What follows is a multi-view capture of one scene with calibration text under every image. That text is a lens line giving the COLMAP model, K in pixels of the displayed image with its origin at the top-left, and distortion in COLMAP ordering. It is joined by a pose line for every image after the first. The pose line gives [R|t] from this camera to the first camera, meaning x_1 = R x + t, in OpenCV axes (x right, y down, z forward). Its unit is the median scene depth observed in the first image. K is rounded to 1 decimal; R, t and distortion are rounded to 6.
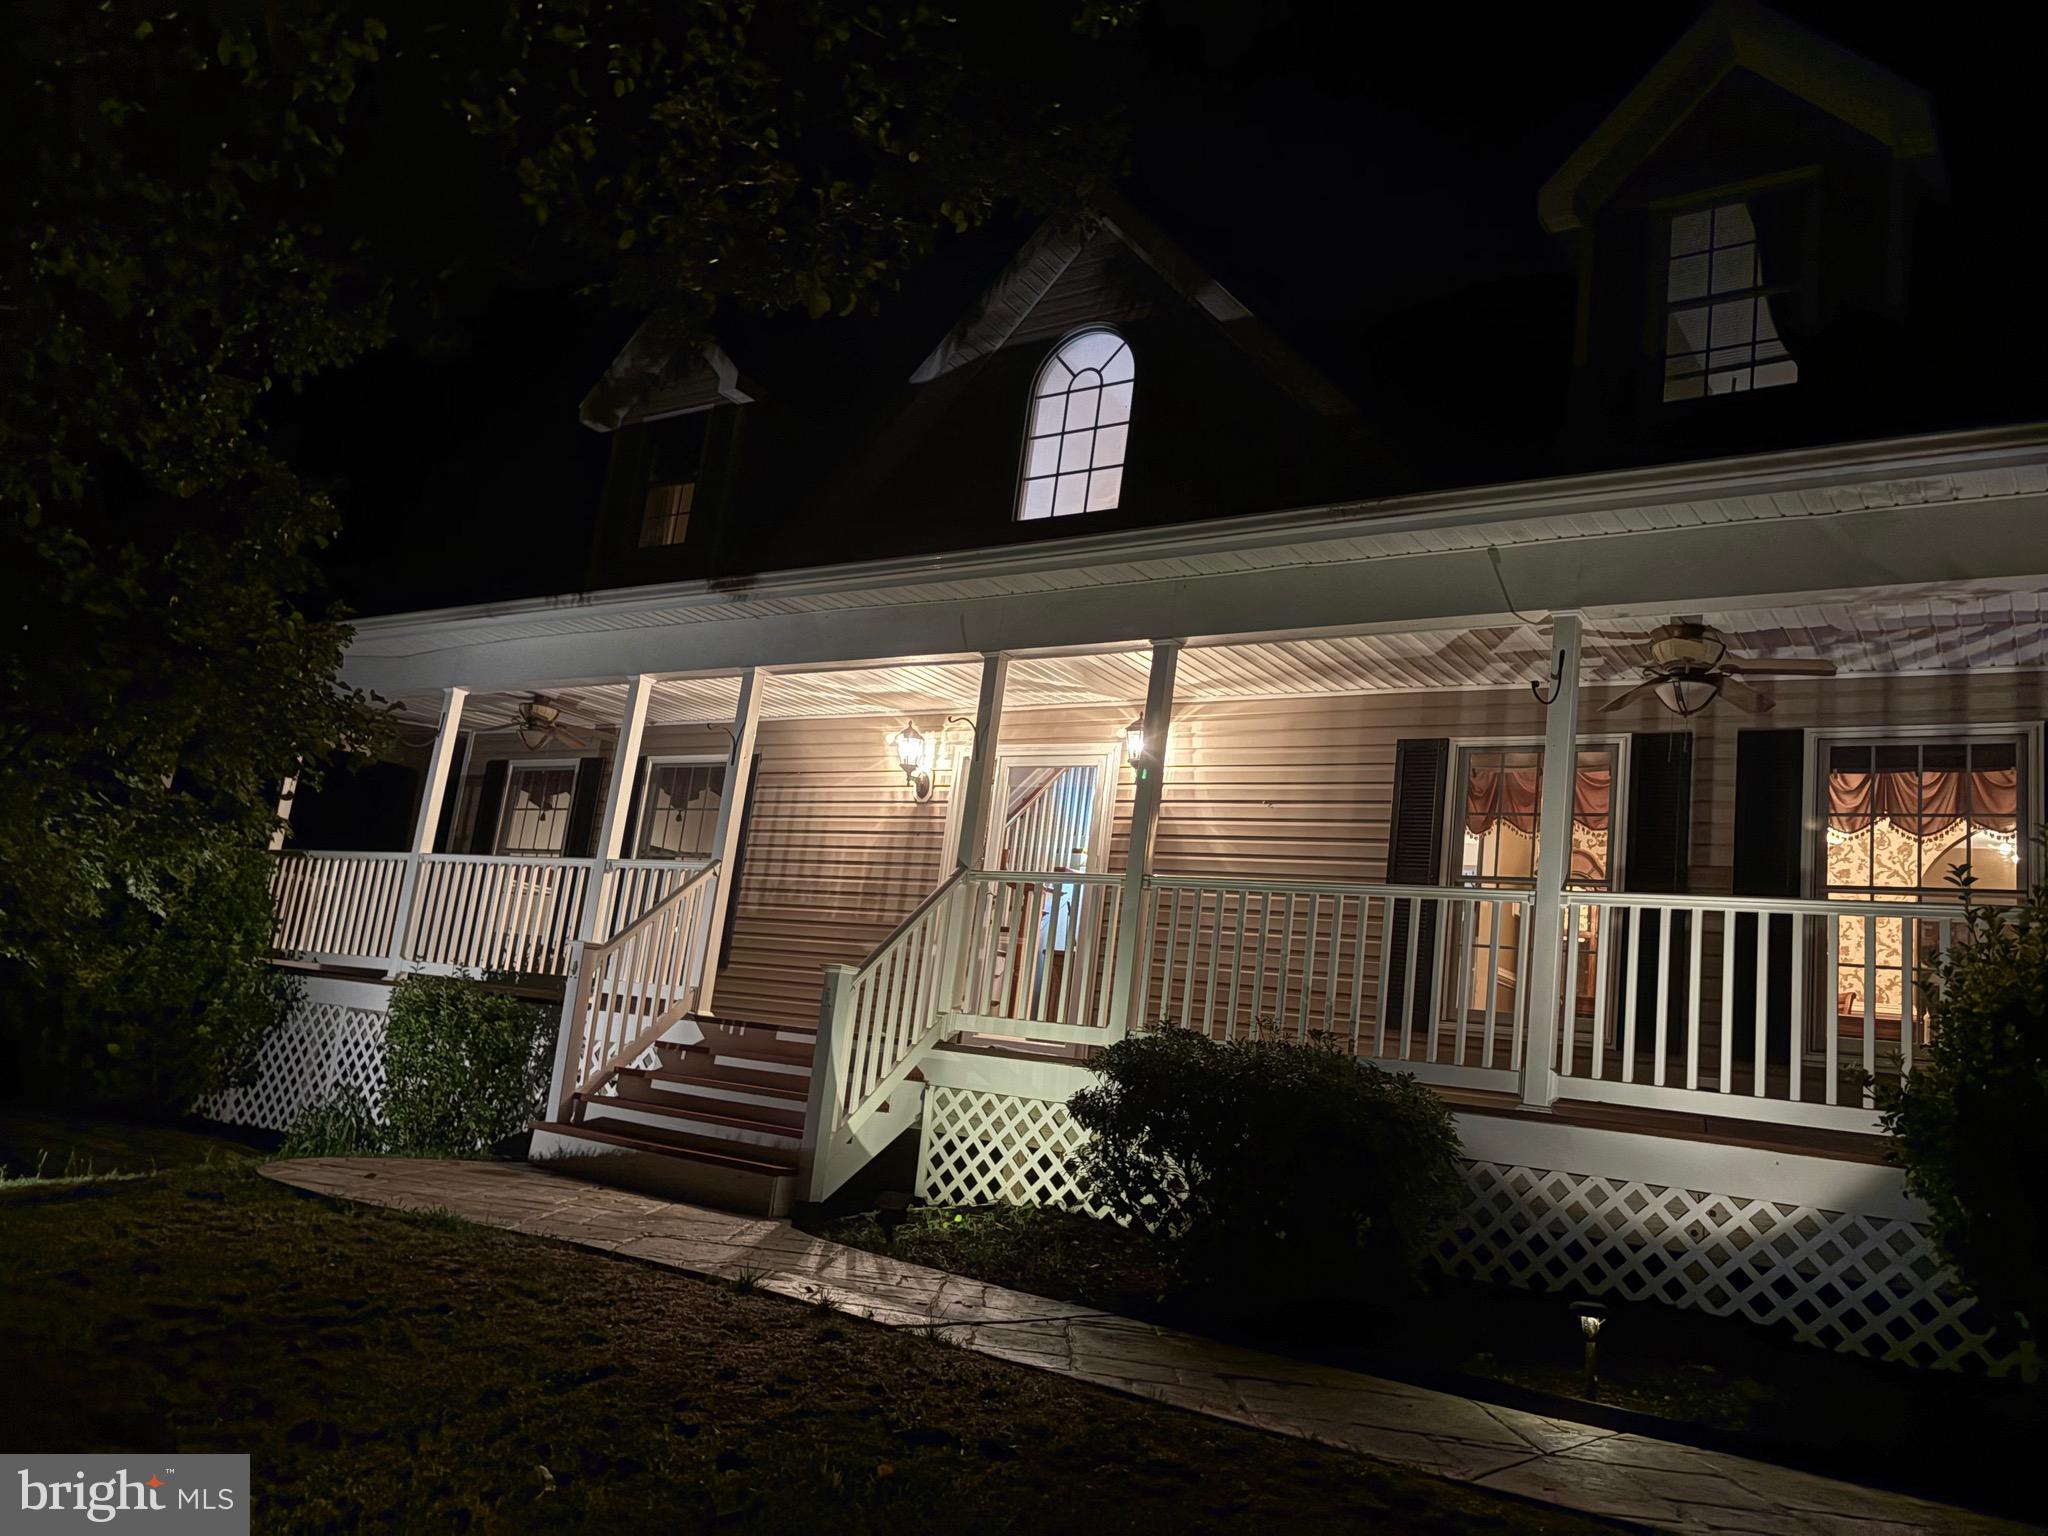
lens RADIAL K [[1540.3, 0, 1036.7], [0, 1540.3, 768.5], [0, 0, 1]] dist [0.041044, -0.001695]
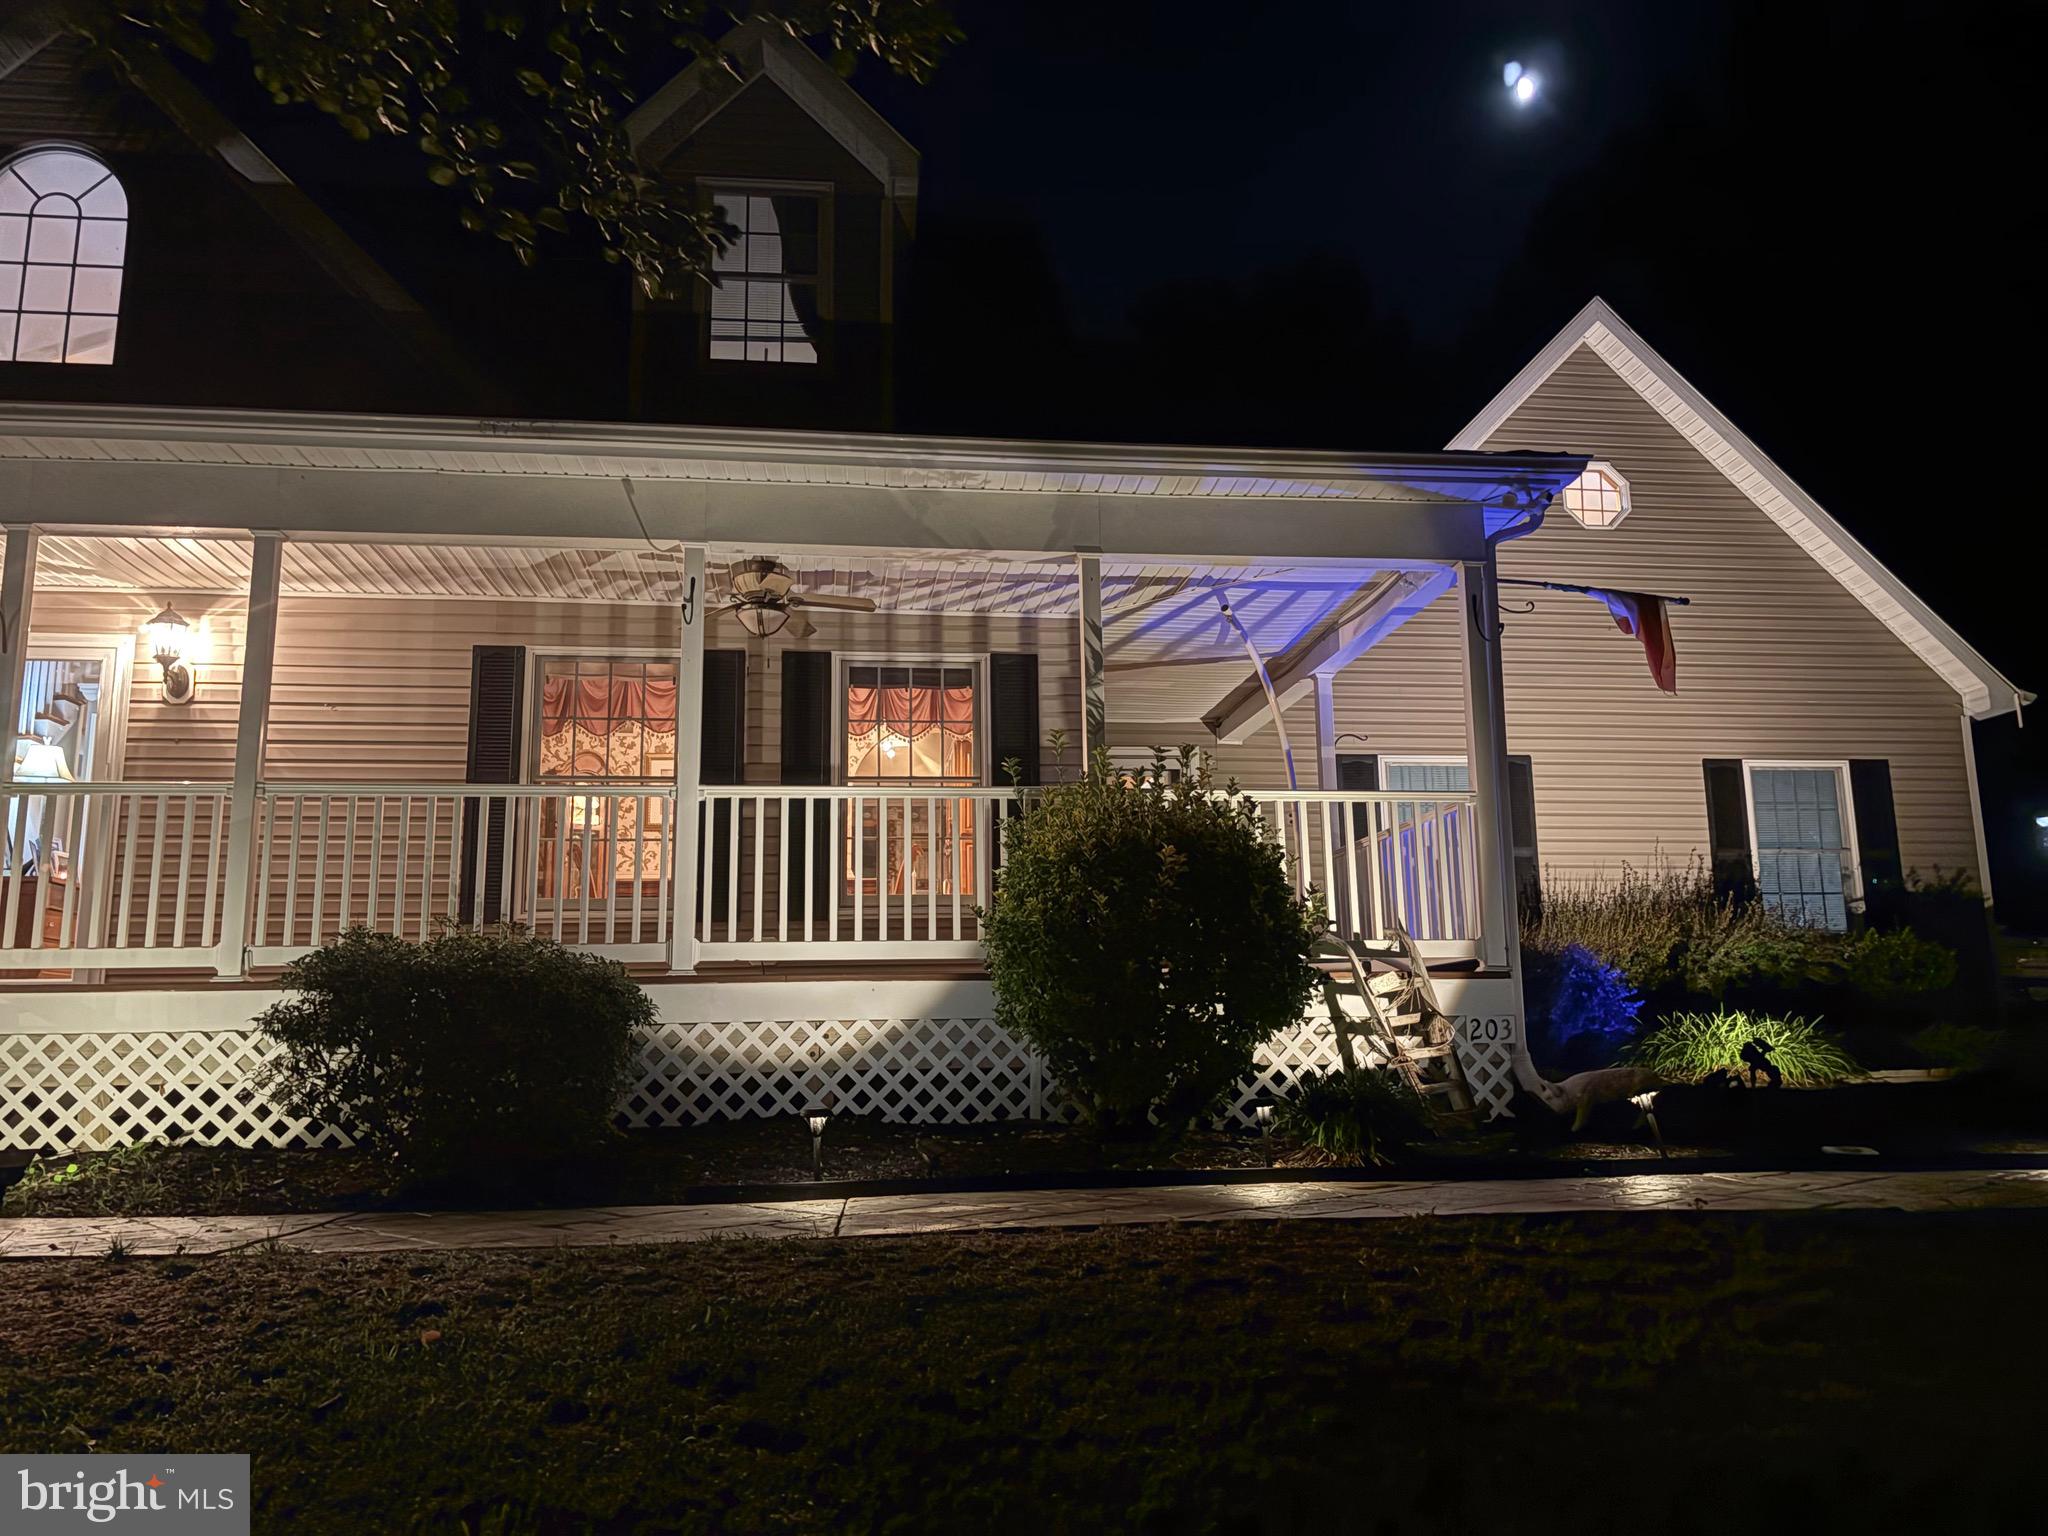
lens RADIAL K [[1530.1, 0, 1024.0], [0, 1530.1, 768.0], [0, 0, 1]] dist [0.096978, -0.126854]
pose [[0.747856, -0.016002, 0.663668, -0.211442], [-0.026722, 0.998174, 0.054179, -0.003318], [-0.663323, -0.058253, 0.746062, -0.020722]]
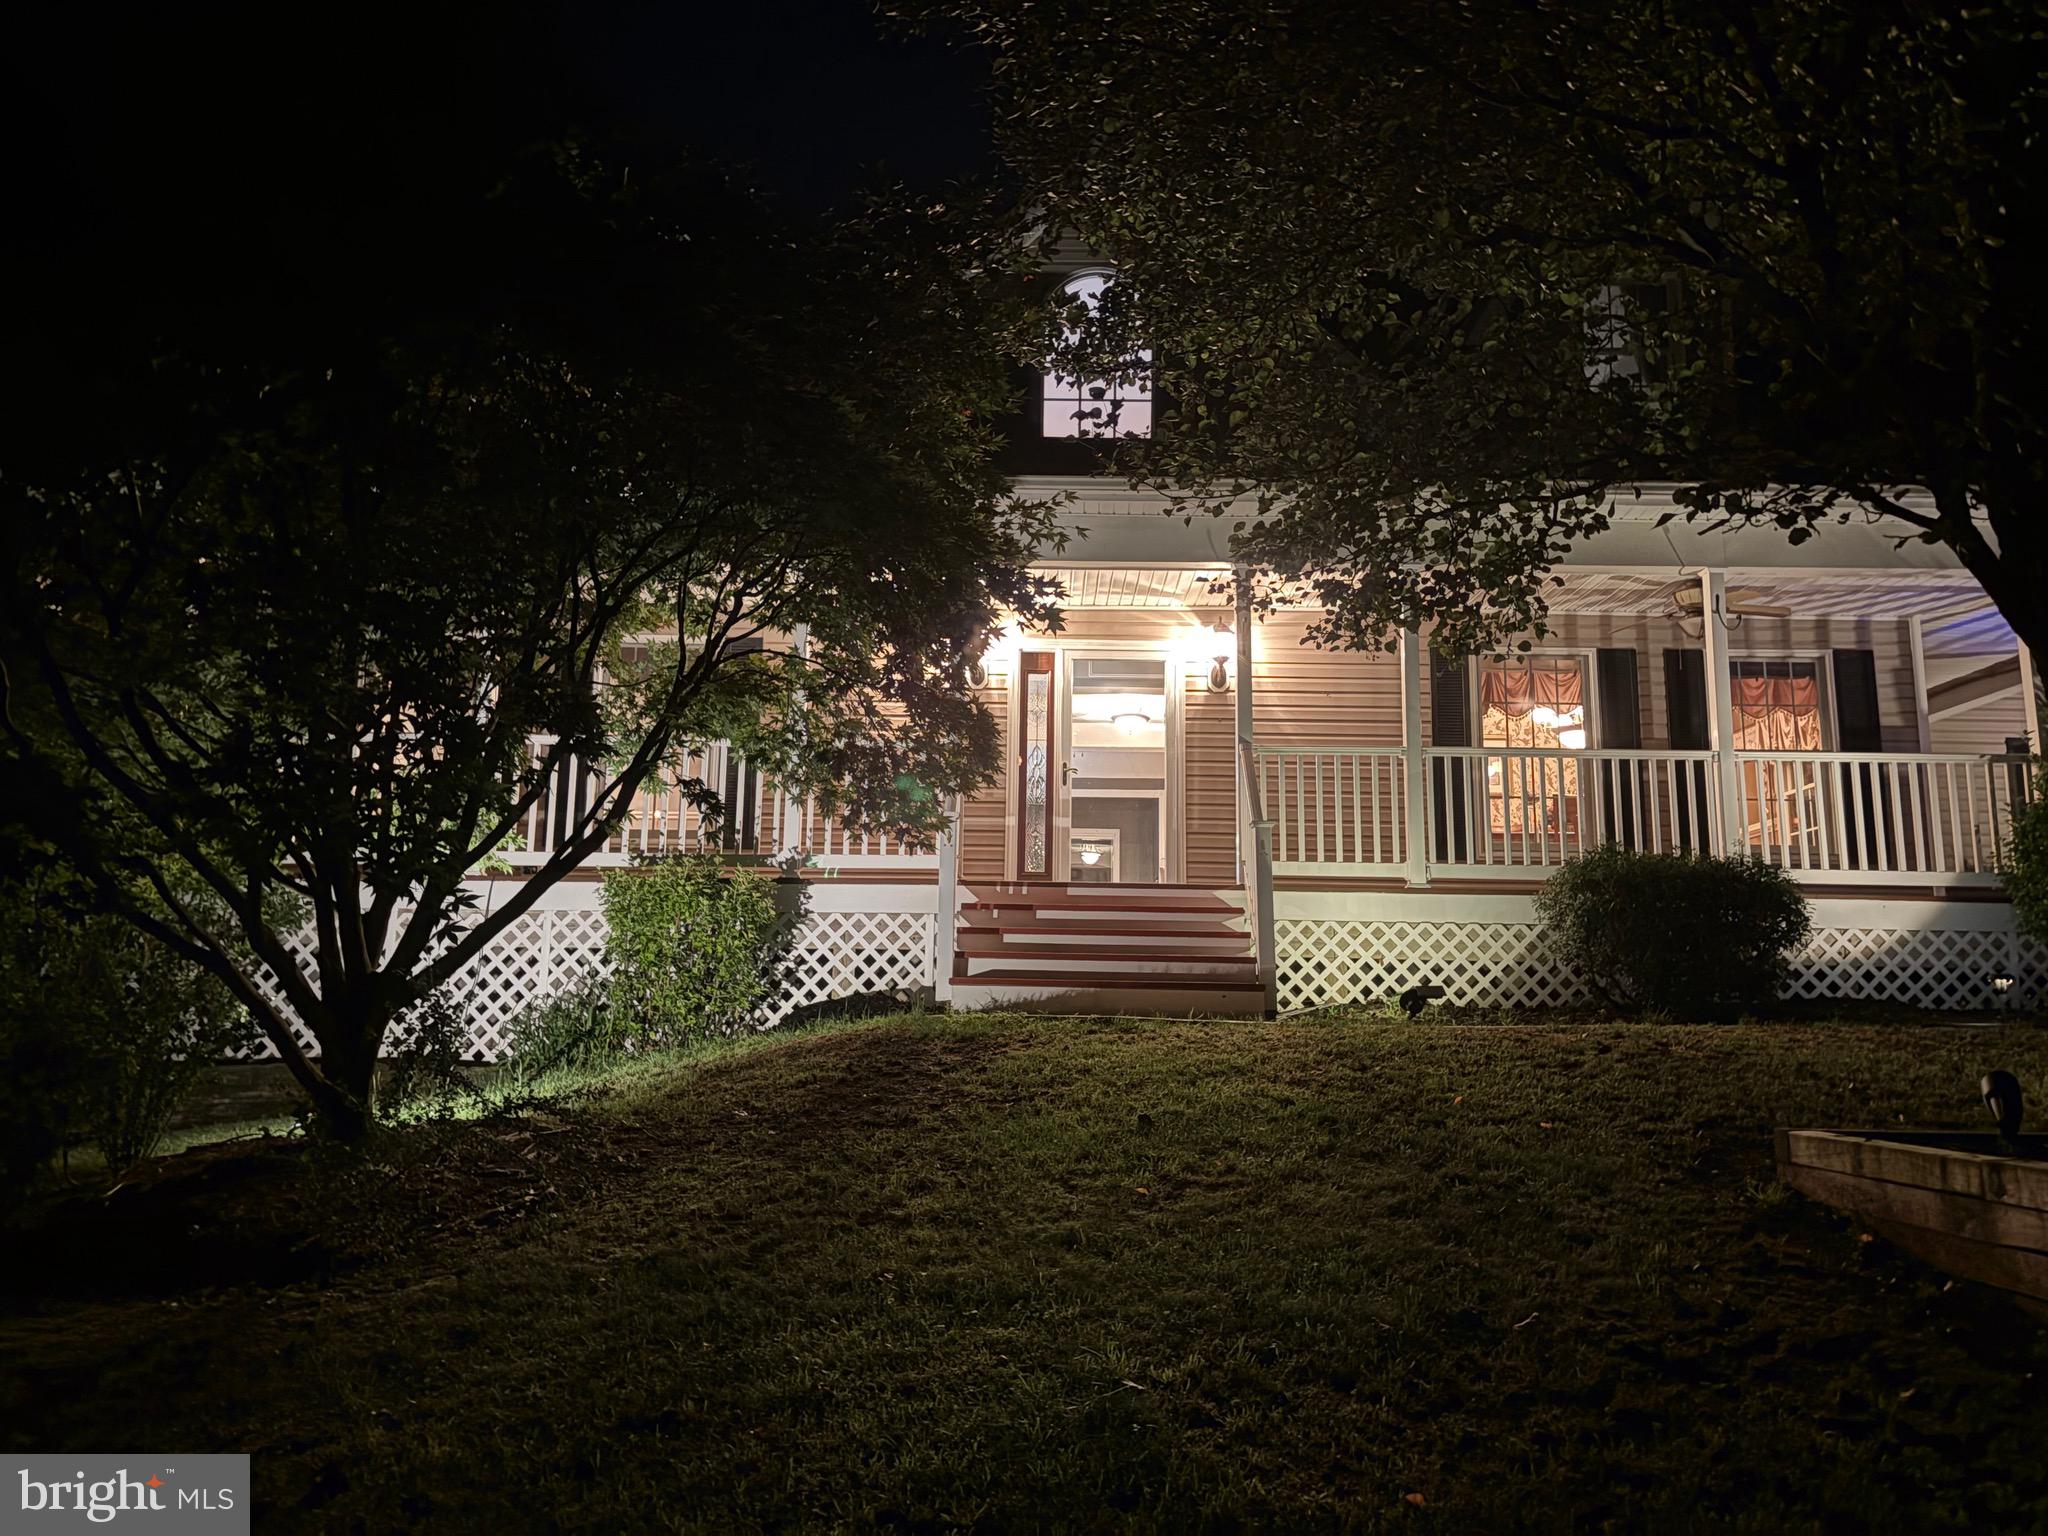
lens RADIAL K [[1551.3, 0, 1001.6], [0, 1551.3, 758.4], [0, 0, 1]] dist [0.006551, 0.000125]
pose [[0.832611, -0.009475, 0.553777, -0.971794], [-0.024571, 0.998237, 0.054021, 0.016951], [-0.553313, -0.058586, 0.830910, 0.098311]]
